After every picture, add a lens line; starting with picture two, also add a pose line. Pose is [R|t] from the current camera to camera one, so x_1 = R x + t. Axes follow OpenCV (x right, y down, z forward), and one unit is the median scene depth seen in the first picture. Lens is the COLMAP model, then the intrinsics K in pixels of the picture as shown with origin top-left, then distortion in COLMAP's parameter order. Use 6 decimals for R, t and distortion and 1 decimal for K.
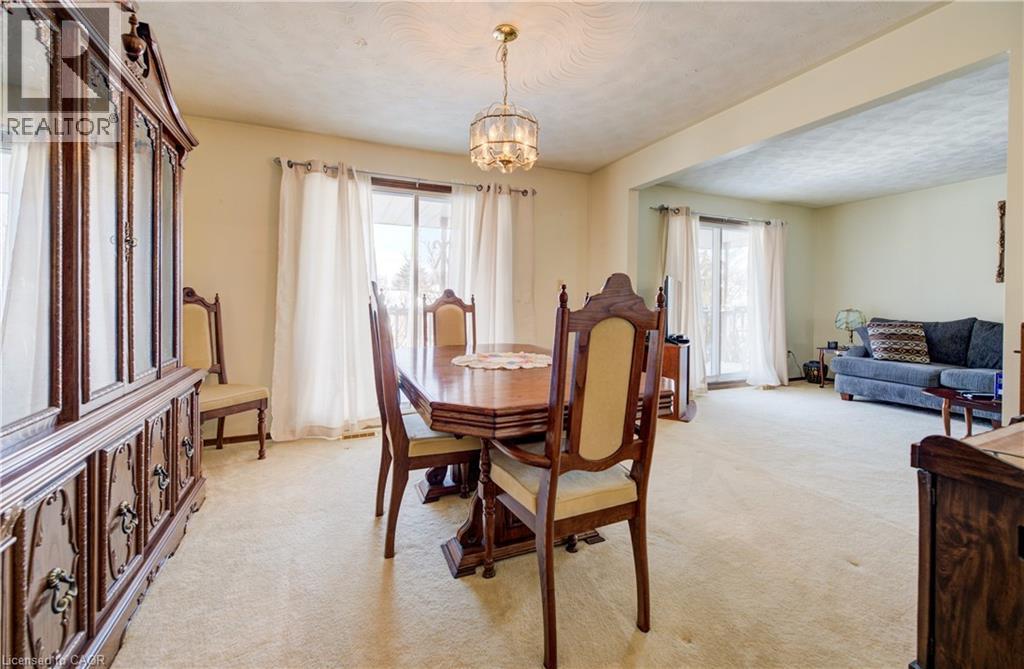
lens RADIAL K [[412.1, 0, 515.9], [0, 412.1, 303.9], [0, 0, 1]] dist [-0.003529, 0.000742]
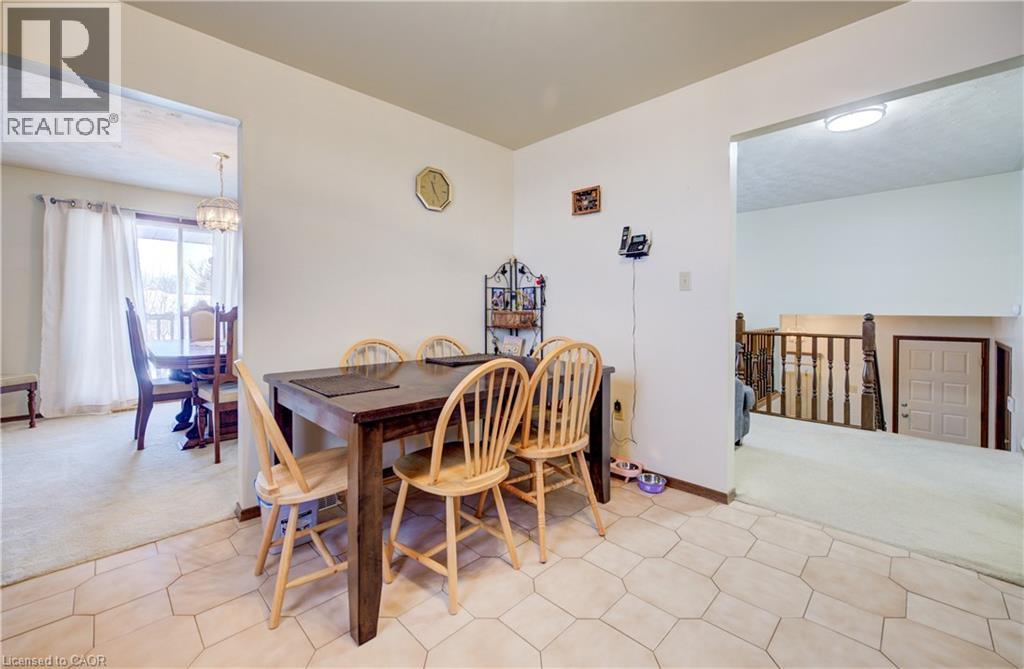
lens RADIAL K [[412.1, 0, 515.5], [0, 412.1, 317.2], [0, 0, 1]] dist [-0.003529, 0.000742]
pose [[0.934193, -0.011731, 0.356576, 0.329997], [0.004966, 0.999790, 0.019882, 0.001225], [-0.356734, -0.016803, 0.934055, -0.703015]]
